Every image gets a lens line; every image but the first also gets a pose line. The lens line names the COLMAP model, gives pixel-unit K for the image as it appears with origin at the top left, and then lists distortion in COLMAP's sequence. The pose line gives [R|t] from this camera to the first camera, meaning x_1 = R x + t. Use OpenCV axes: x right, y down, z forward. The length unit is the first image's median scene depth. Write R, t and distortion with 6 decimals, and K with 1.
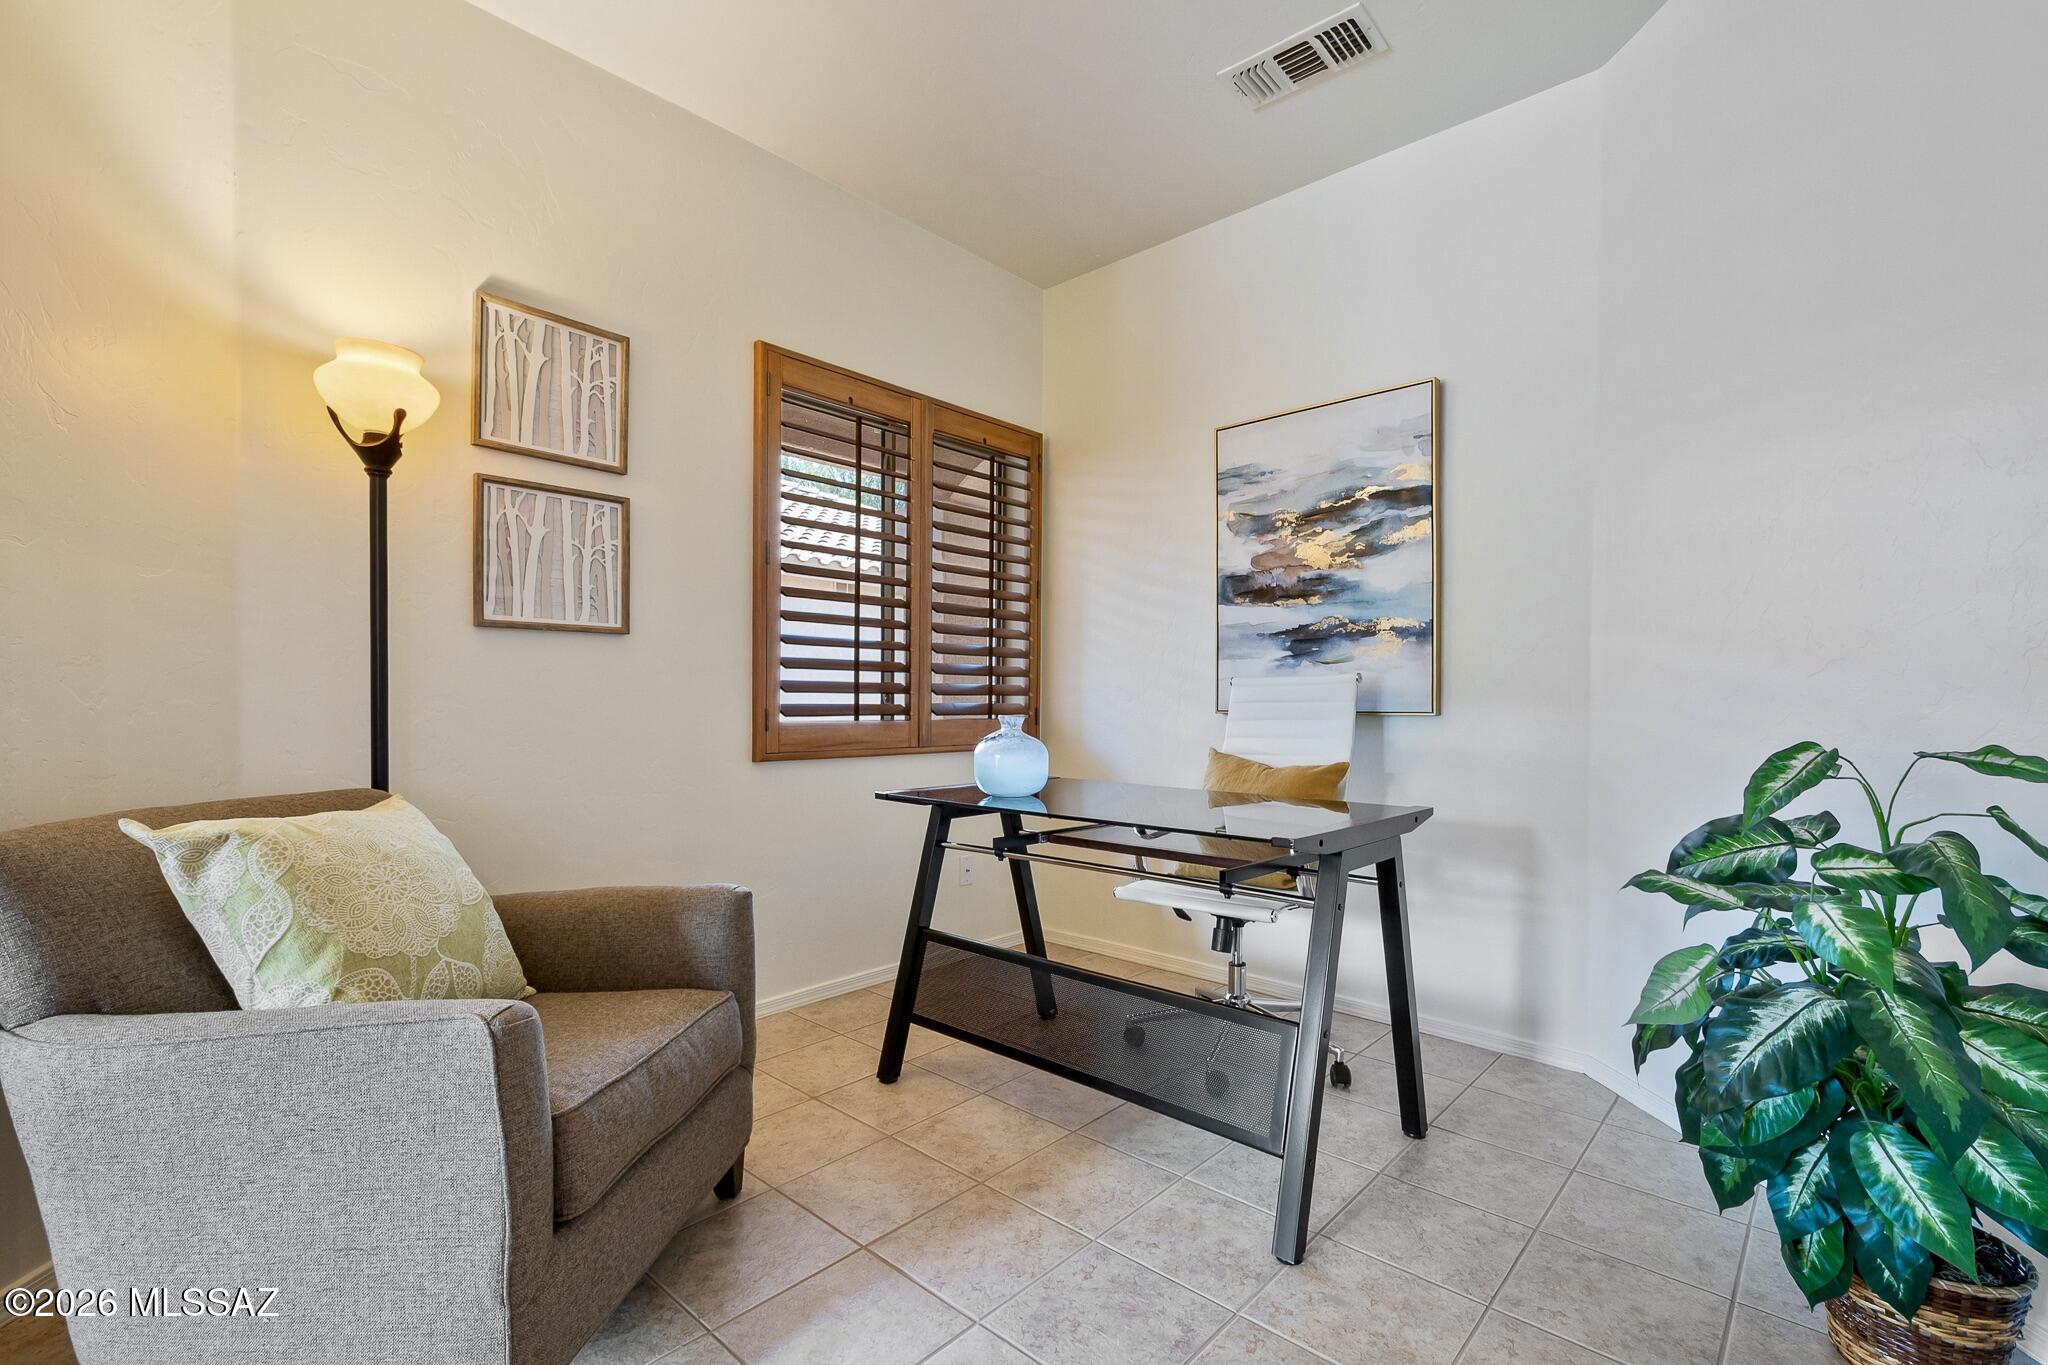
lens RADIAL K [[913.2, 0, 1076.8], [0, 913.2, 697.1], [0, 0, 1]] dist [-0.000341, -0.000125]
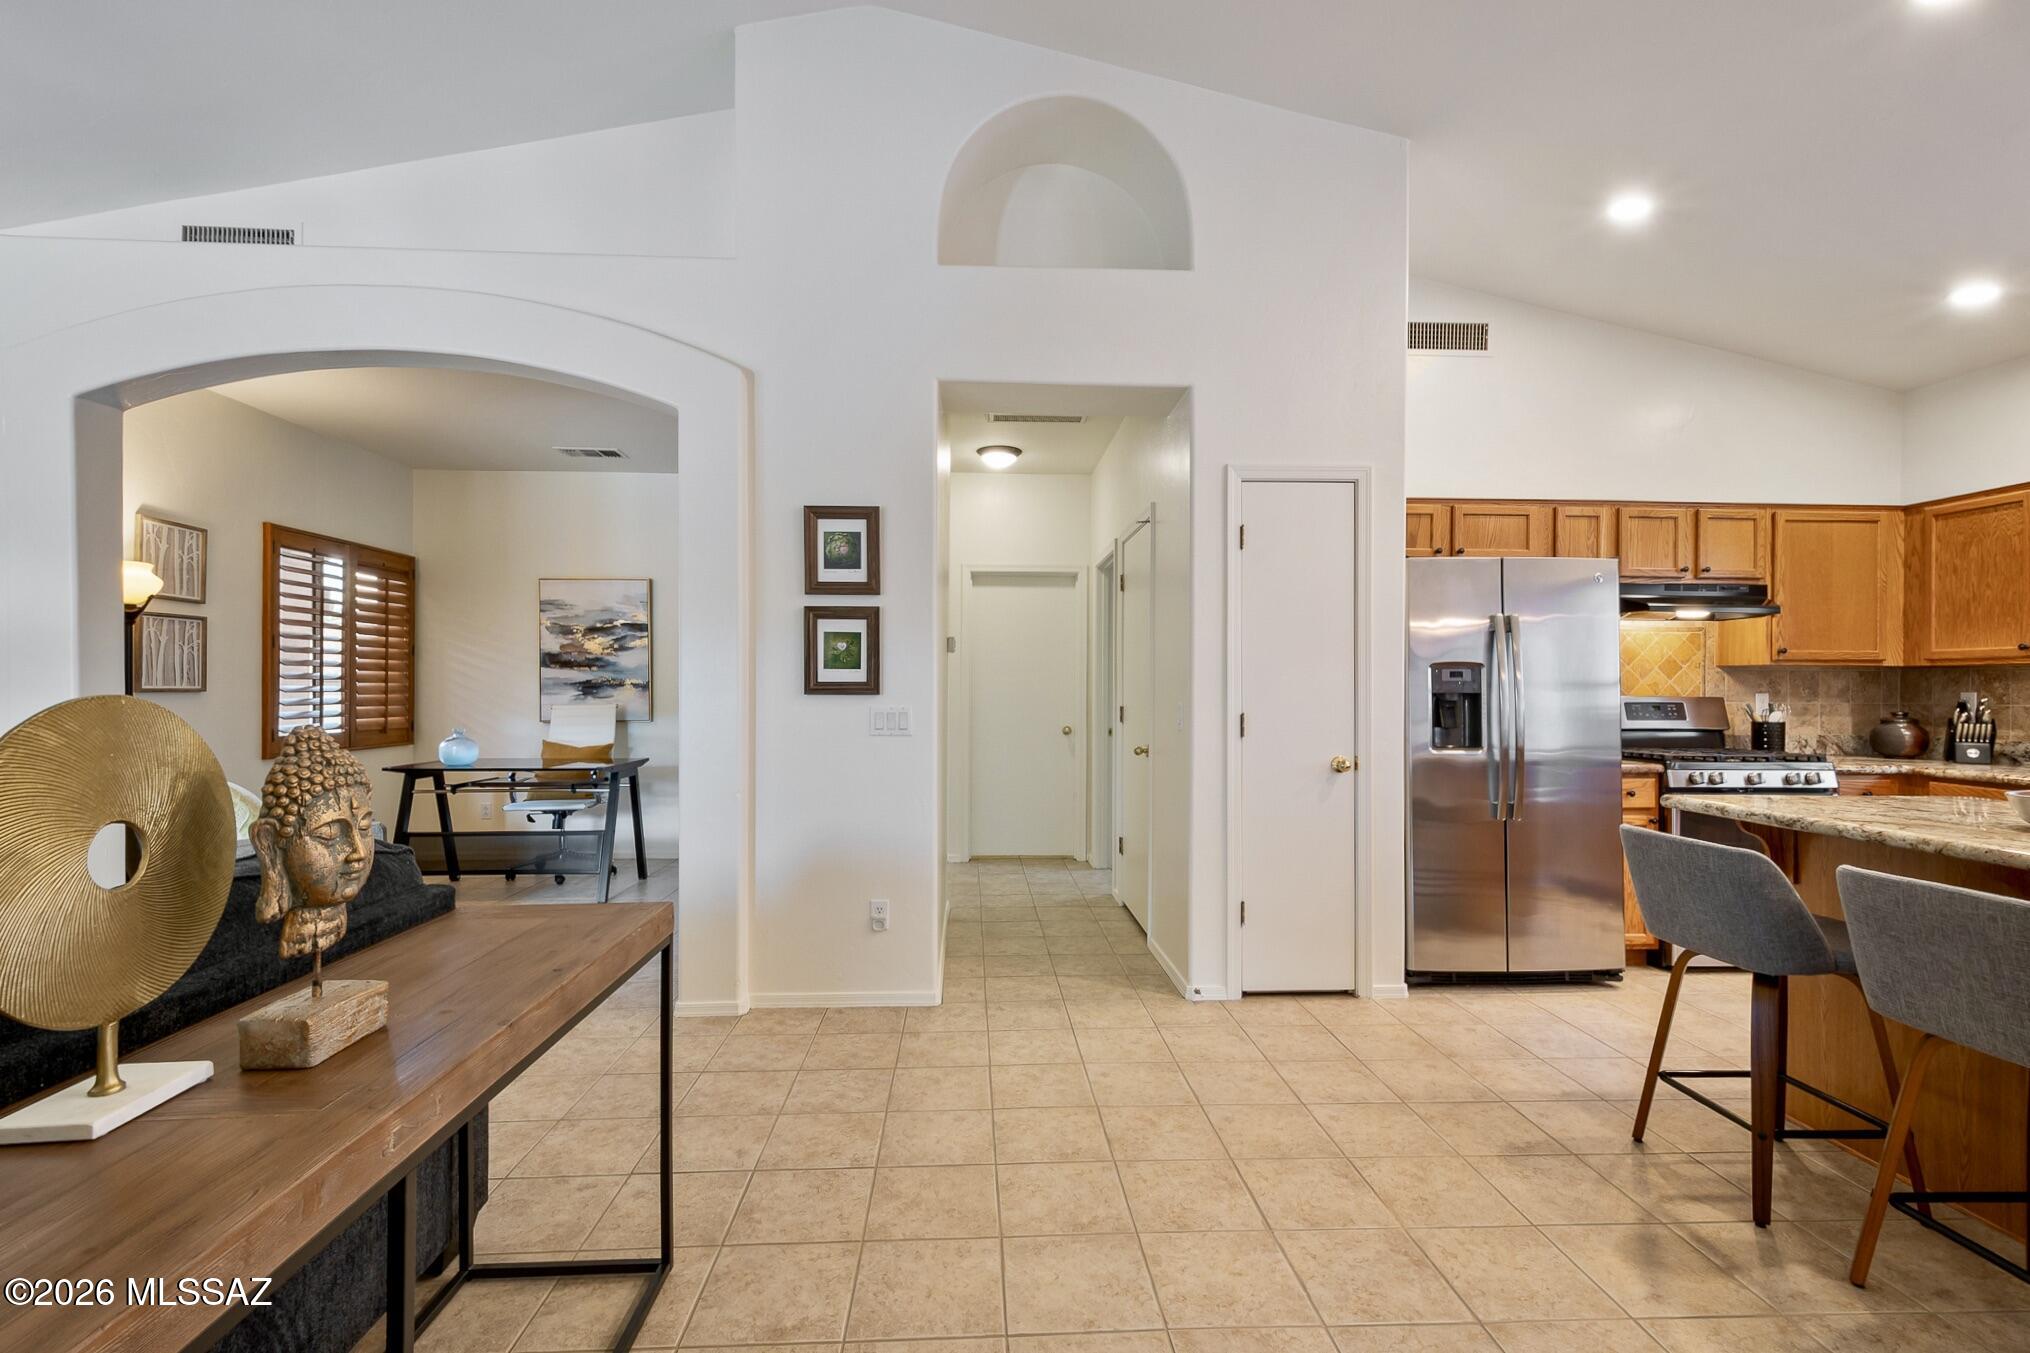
lens RADIAL K [[896.5, 0, 1010.2], [0, 896.5, 689.8], [0, 0, 1]] dist [0.004030, 0.000189]
pose [[0.731319, -0.006216, 0.682007, -0.500697], [0.000793, 0.999966, 0.008264, -0.078571], [-0.682035, -0.005502, 0.731299, -1.310211]]
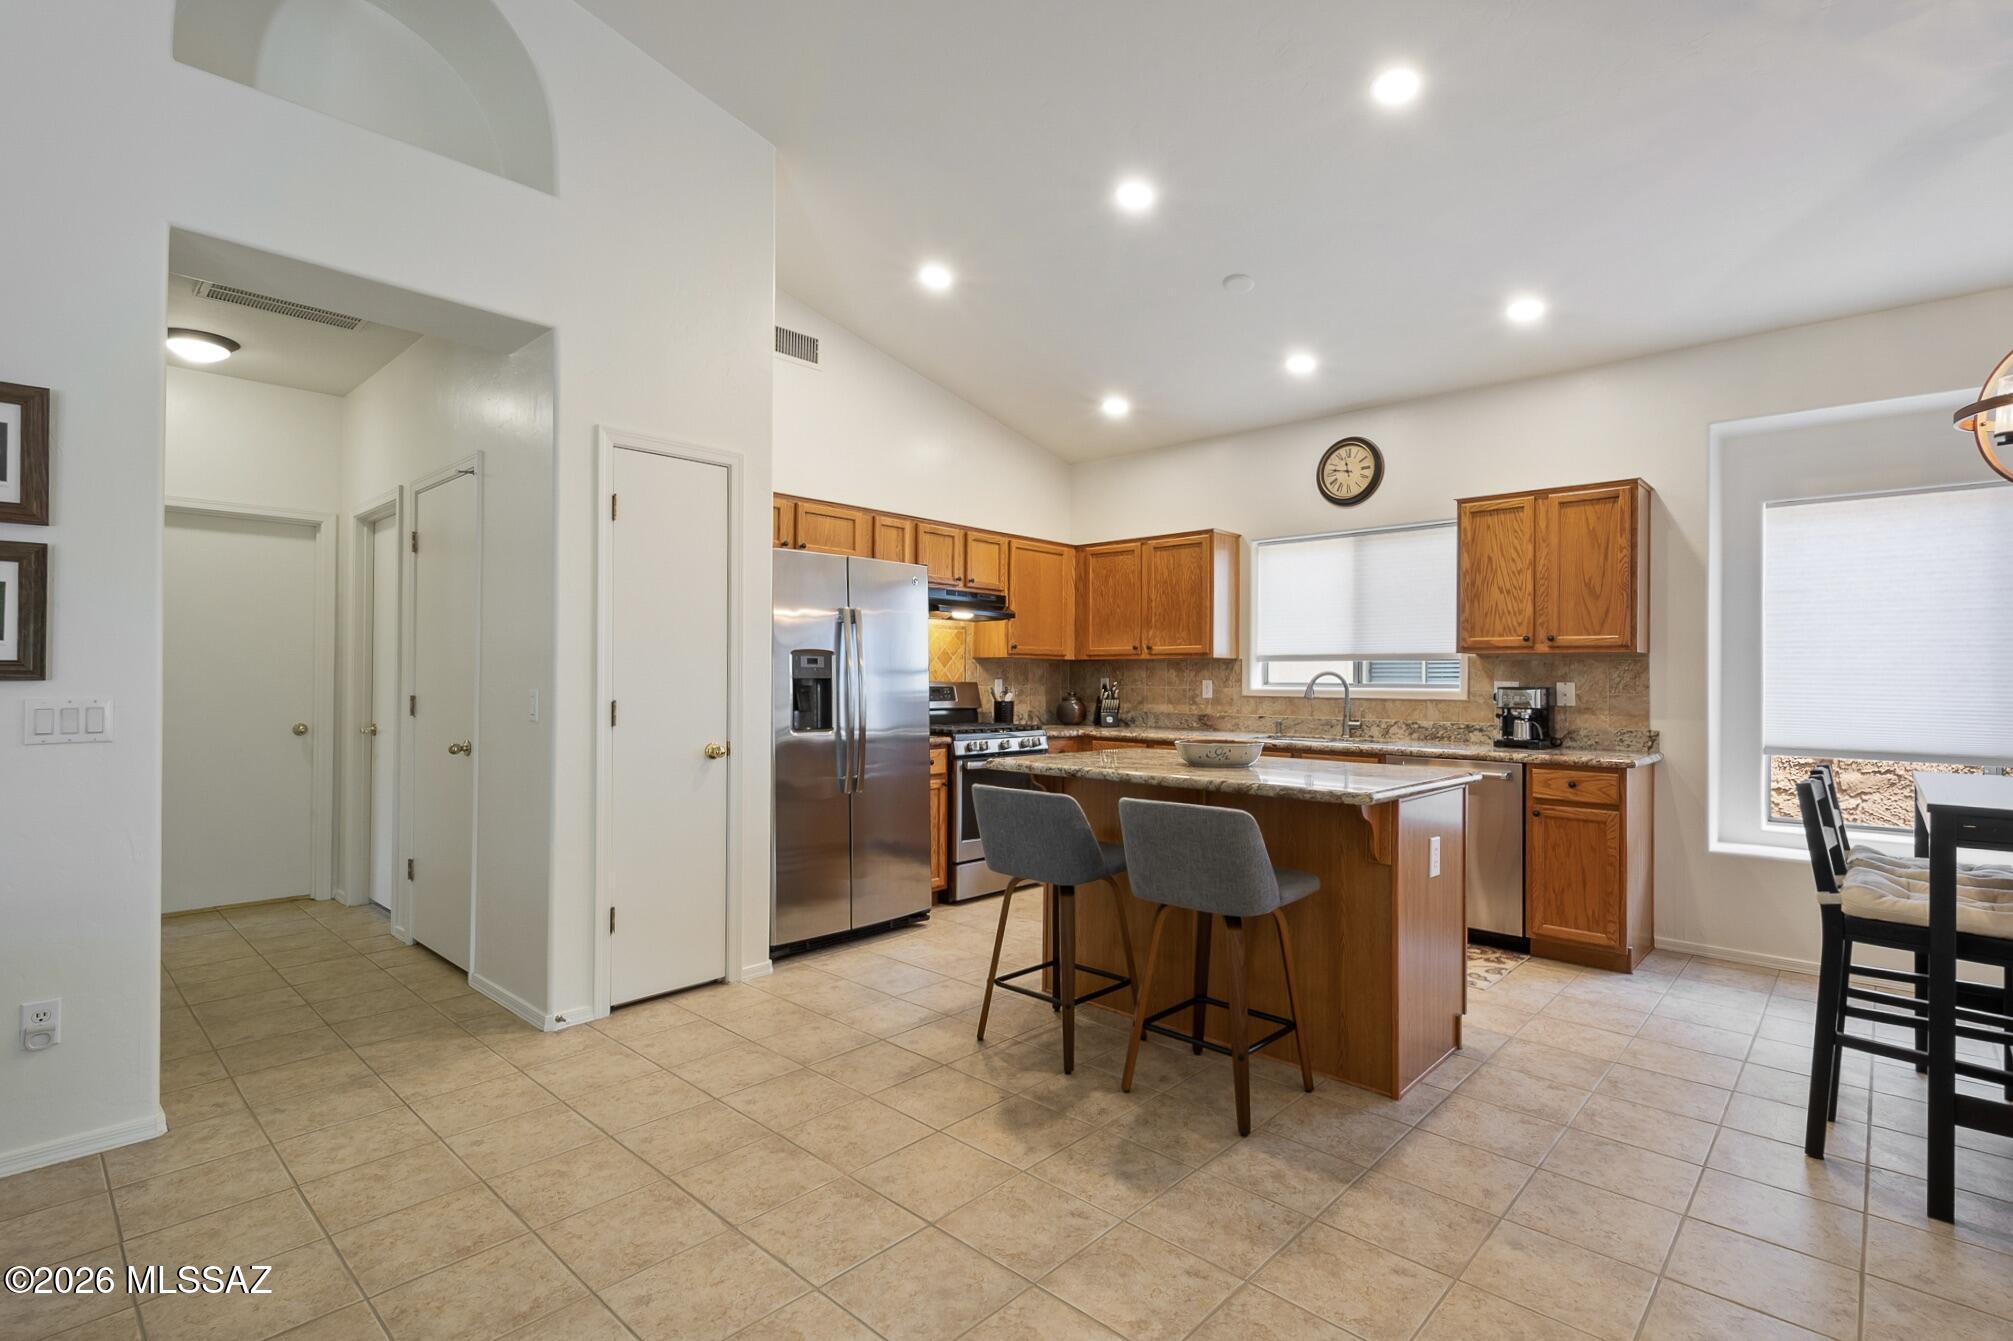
lens RADIAL K [[938.0, 0, 1012.7], [0, 938.0, 671.5], [0, 0, 1]] dist [0.020343, -0.014099]
pose [[0.043245, 0.000620, 0.999064, -0.588232], [-0.006129, 0.999981, -0.000356, -0.074873], [-0.999046, -0.006108, 0.043248, -1.173986]]
